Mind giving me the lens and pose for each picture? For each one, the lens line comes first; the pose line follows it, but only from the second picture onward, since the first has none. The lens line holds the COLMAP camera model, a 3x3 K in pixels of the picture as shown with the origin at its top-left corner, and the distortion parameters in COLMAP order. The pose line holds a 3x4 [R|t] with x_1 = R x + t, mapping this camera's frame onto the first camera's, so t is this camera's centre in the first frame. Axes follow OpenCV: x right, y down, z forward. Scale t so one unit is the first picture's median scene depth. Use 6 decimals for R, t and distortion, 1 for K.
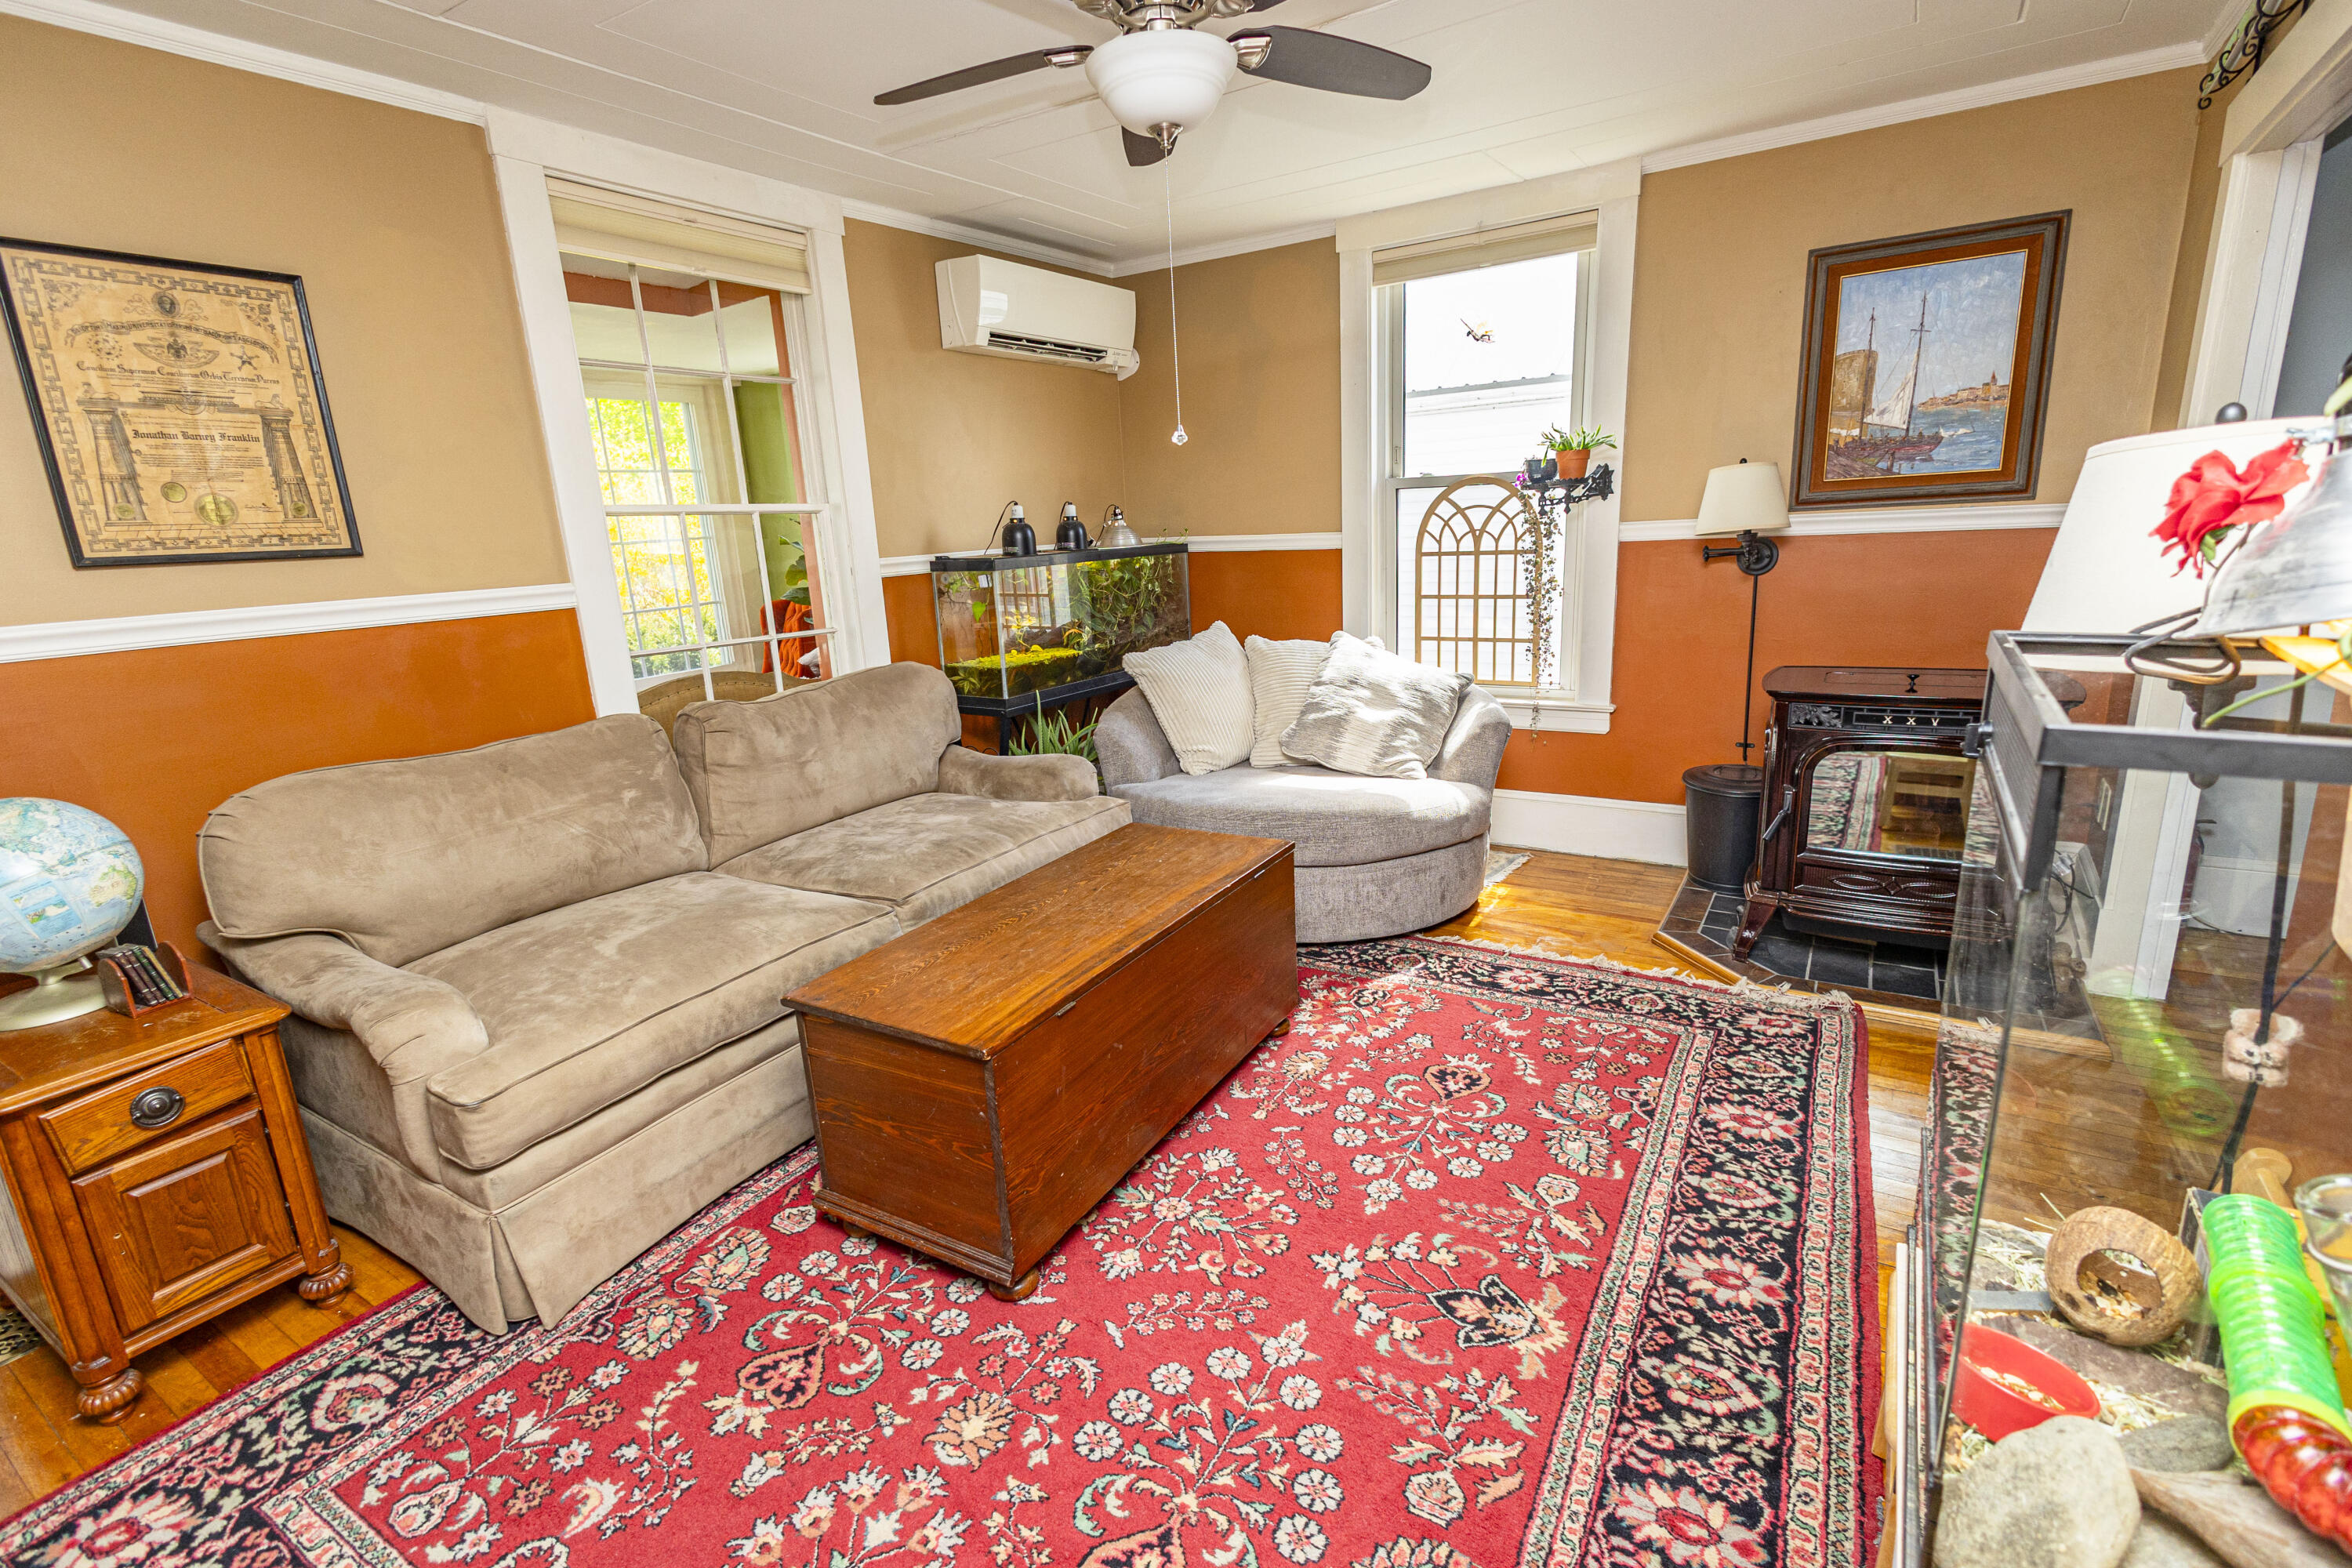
lens RADIAL K [[1080.6, 0, 1181.8], [0, 1080.6, 783.9], [0, 0, 1]] dist [0.009658, 0.000228]
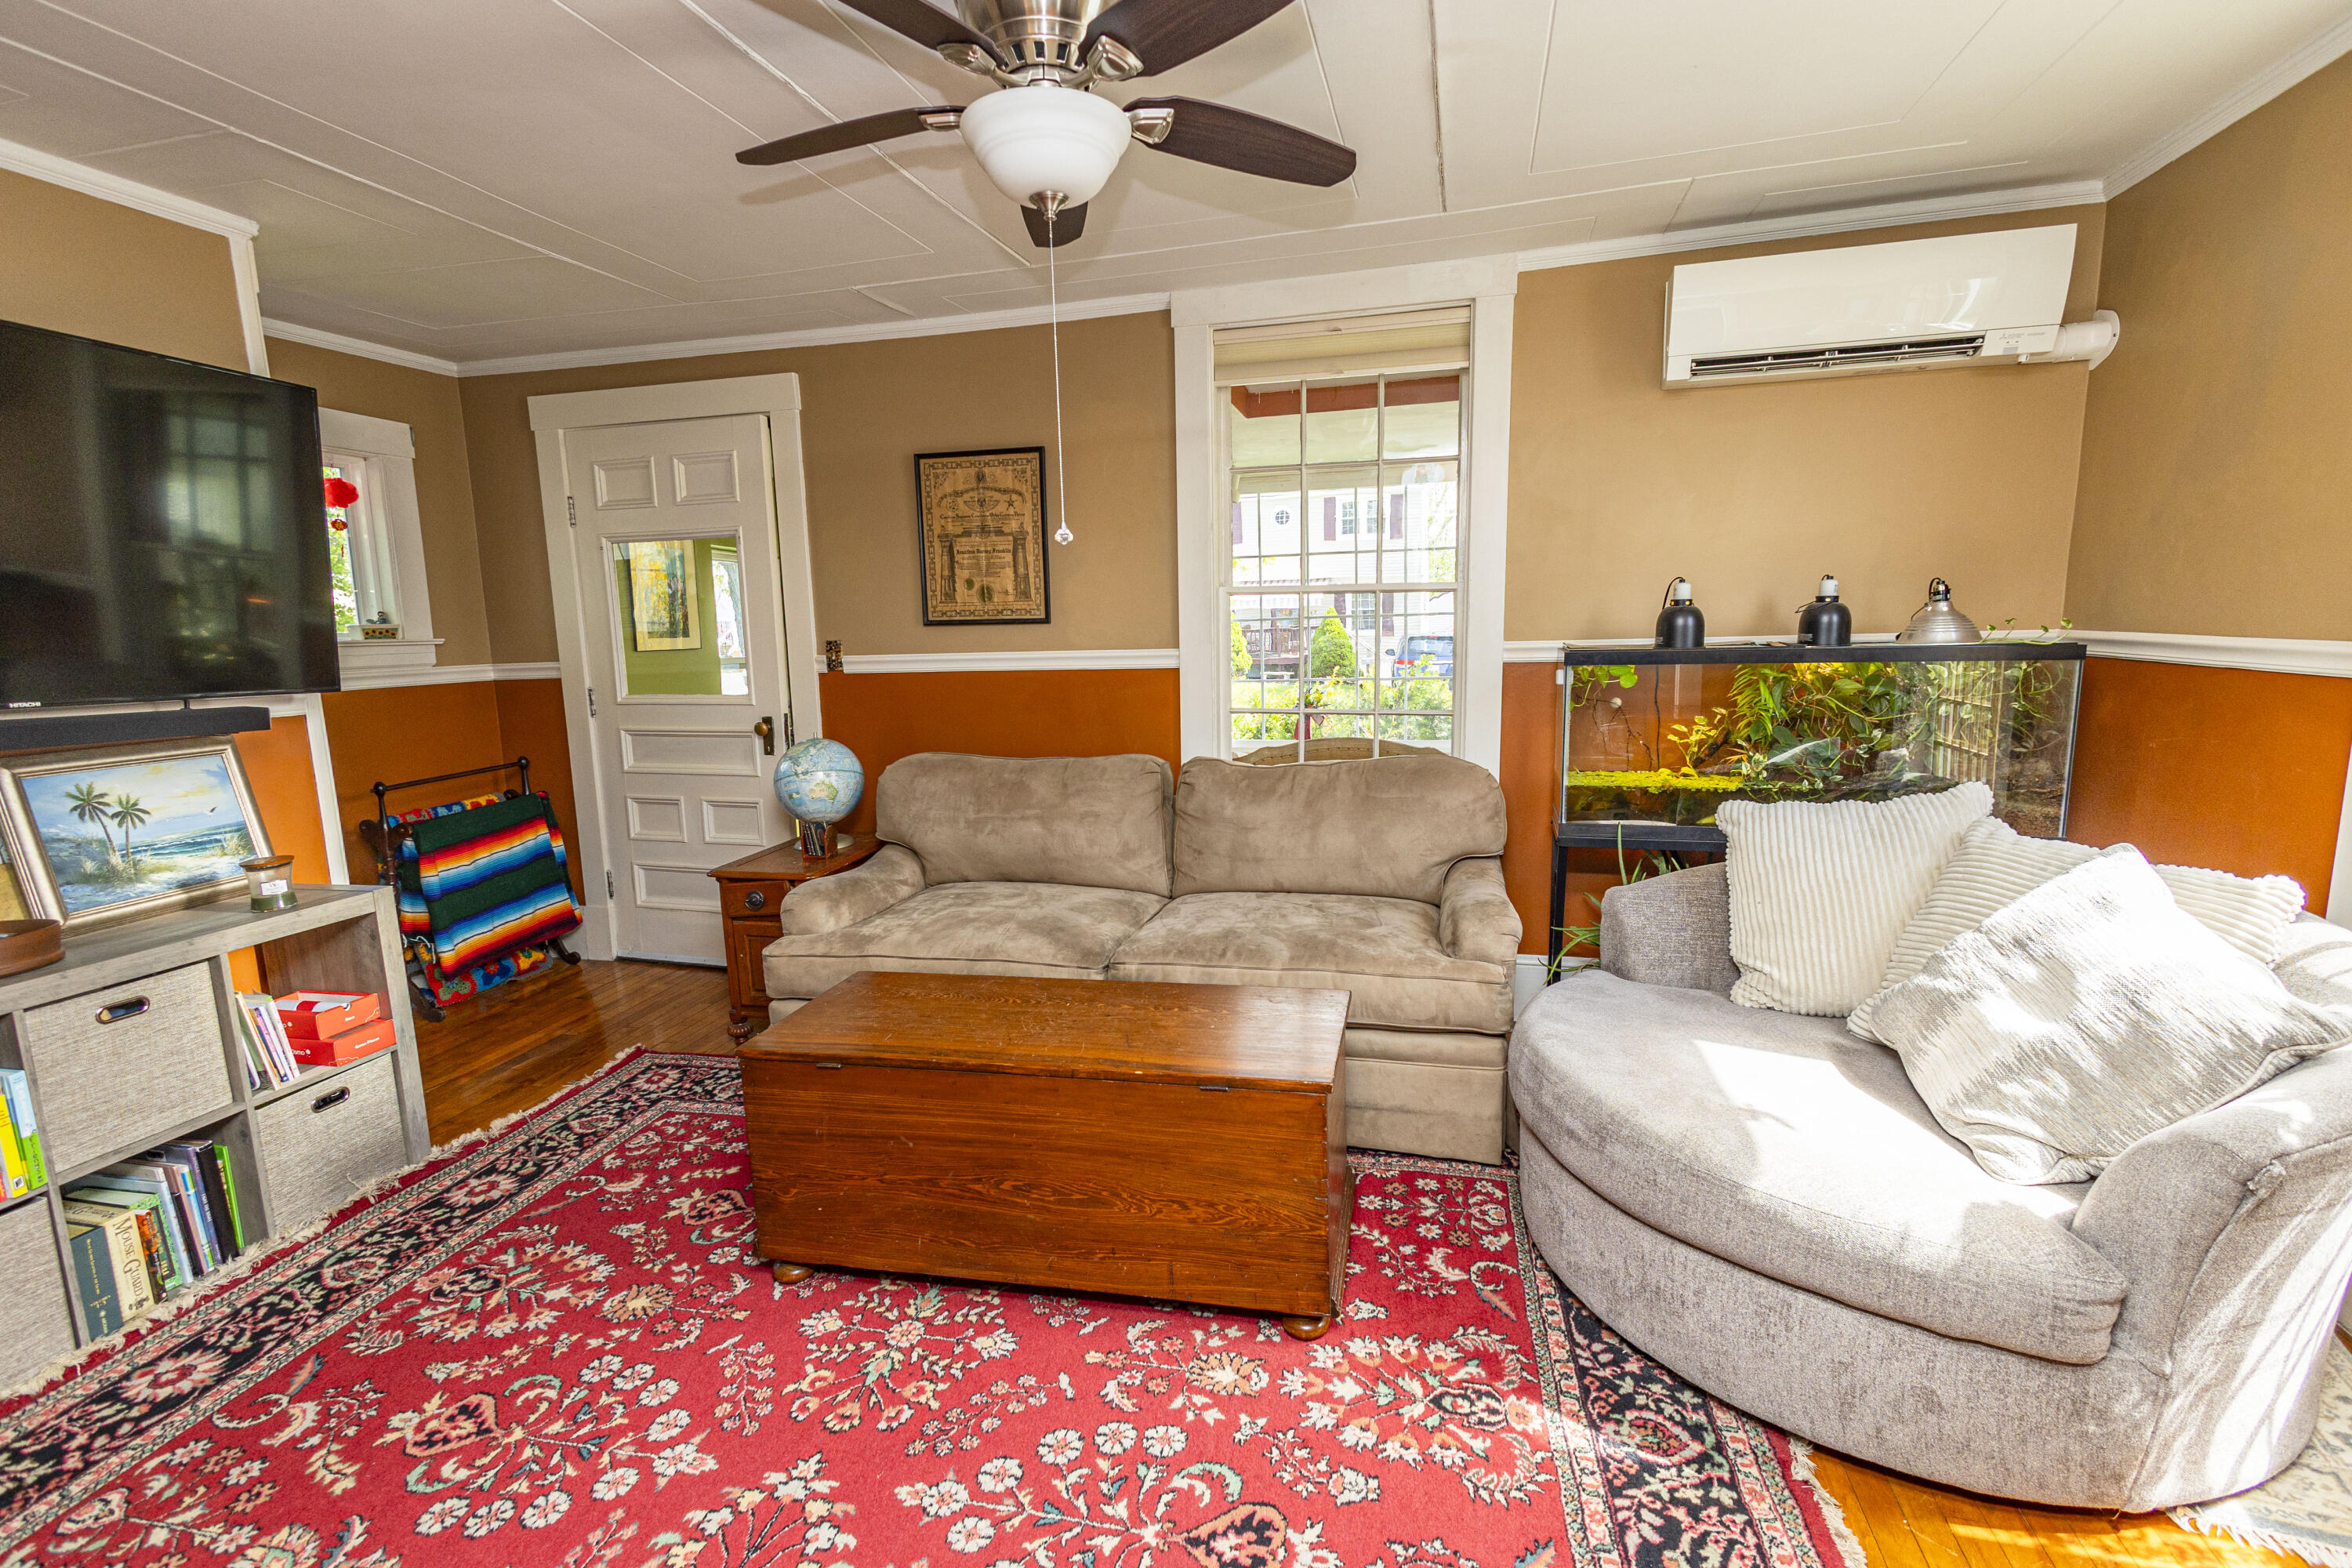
lens RADIAL K [[1080.6, 0, 1181.6], [0, 1080.6, 787.4], [0, 0, 1]] dist [0.009658, 0.000228]
pose [[0.310482, 0.186189, -0.932167, 0.845727], [-0.219322, 0.968203, 0.120336, -0.238724], [0.924932, 0.167082, 0.341445, 0.790139]]
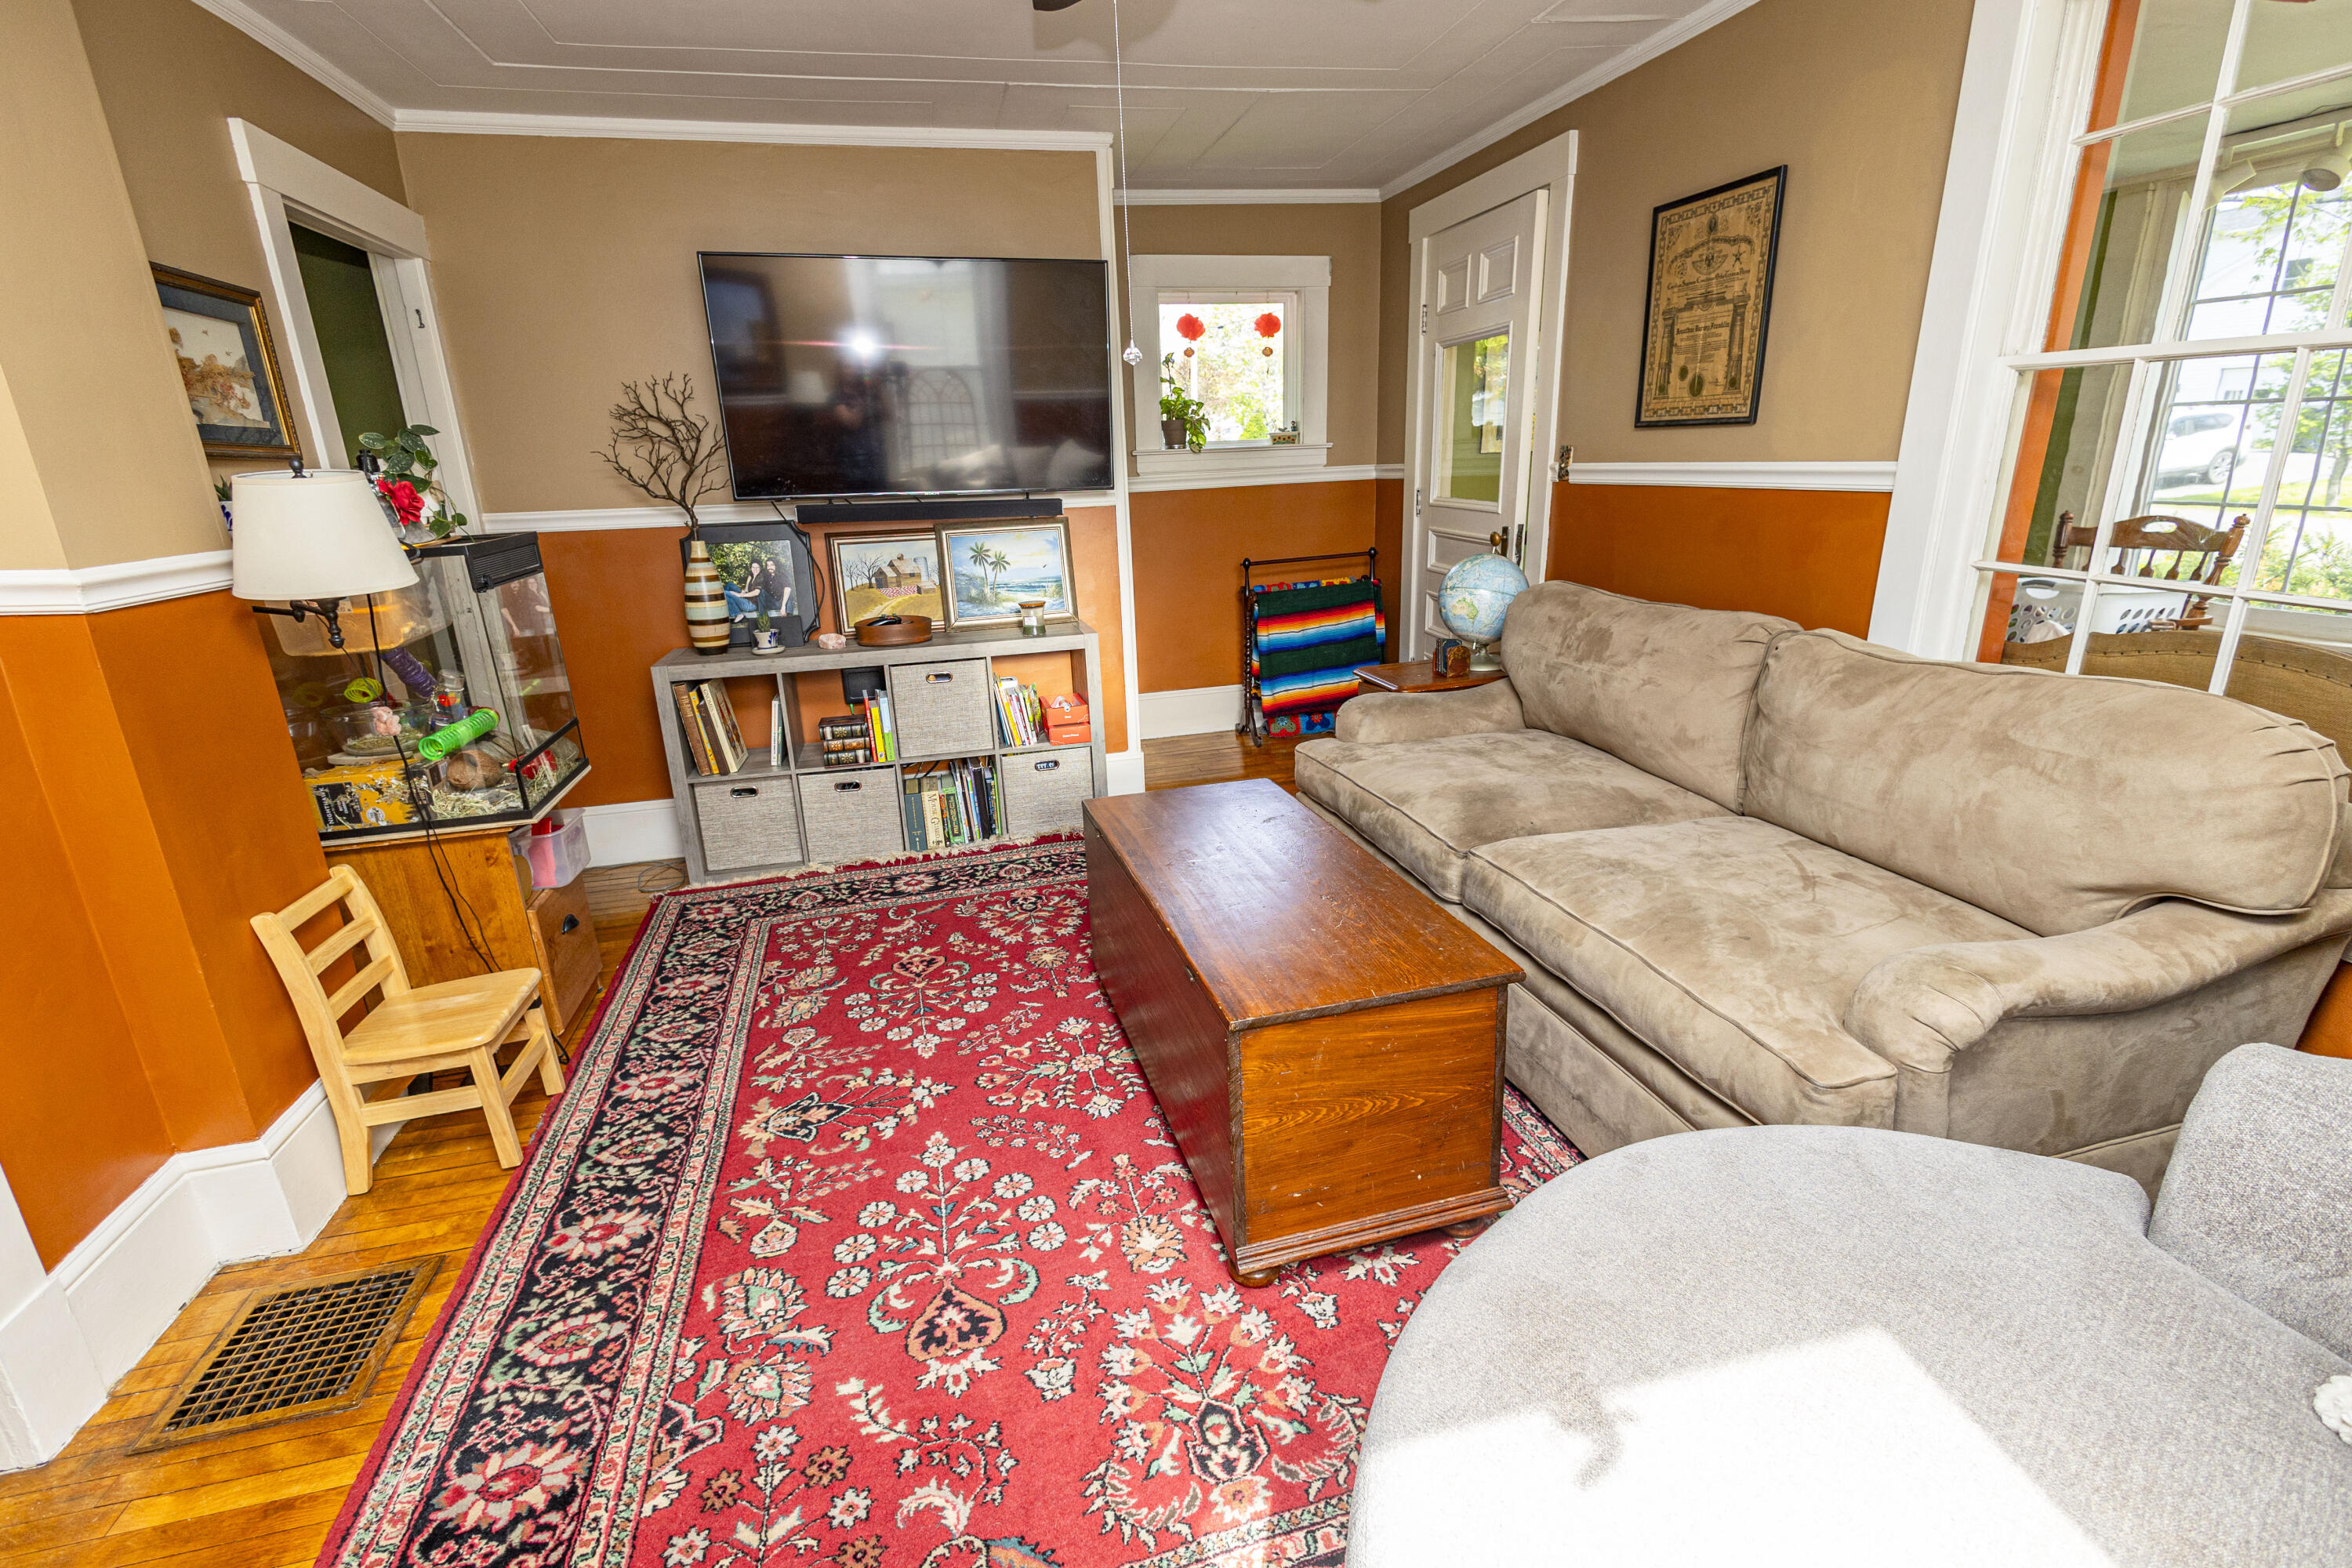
lens RADIAL K [[1080.6, 0, 1167.8], [0, 1080.6, 786.2], [0, 0, 1]] dist [0.009658, 0.000228]
pose [[-0.694731, 0.286460, -0.659765, 0.588152], [-0.099735, 0.870044, 0.482780, -0.415264], [0.712322, 0.401204, -0.575876, 1.554220]]
